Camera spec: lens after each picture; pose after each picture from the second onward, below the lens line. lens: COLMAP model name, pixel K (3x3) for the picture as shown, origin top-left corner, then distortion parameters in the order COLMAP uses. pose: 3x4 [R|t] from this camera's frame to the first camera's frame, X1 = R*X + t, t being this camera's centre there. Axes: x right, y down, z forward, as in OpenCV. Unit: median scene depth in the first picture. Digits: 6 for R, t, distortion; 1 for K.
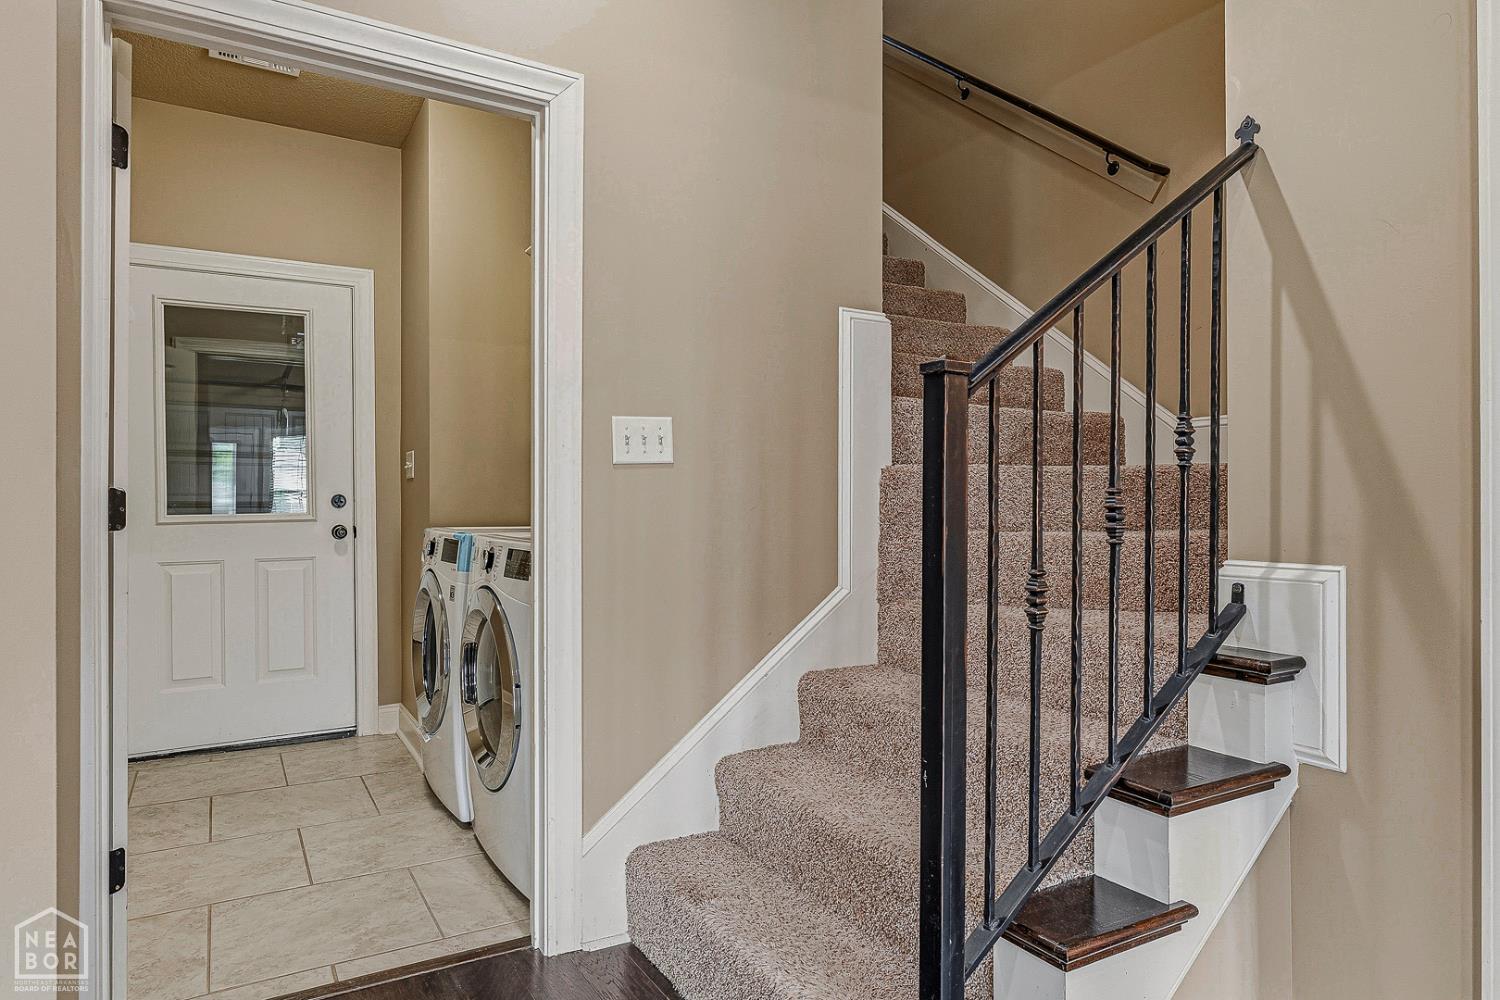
lens RADIAL K [[877.7, 0, 751.4], [0, 877.7, 497.8], [0, 0, 1]] dist [-0.001719, -0.000058]
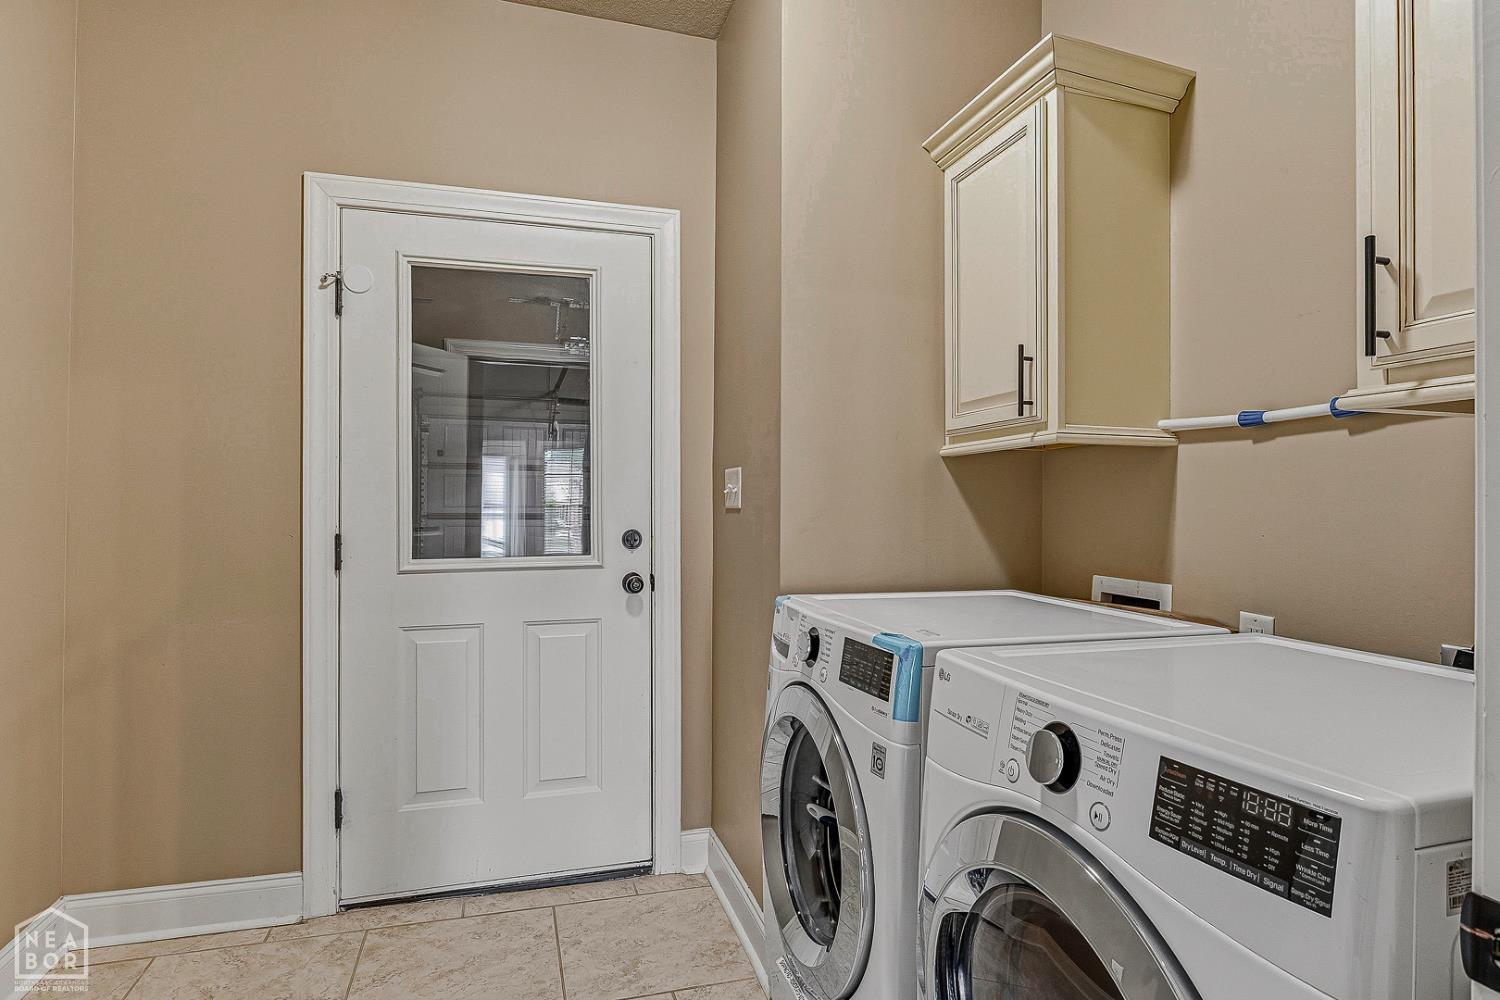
lens RADIAL K [[800.0, 0, 747.4], [0, 800.0, 499.7], [0, 0, 1]] dist [0.003881, -0.000192]
pose [[0.969007, 0.006161, -0.246956, -0.226278], [-0.007230, 0.999968, -0.003422, -0.026778], [0.246927, 0.005102, 0.969021, 0.407592]]
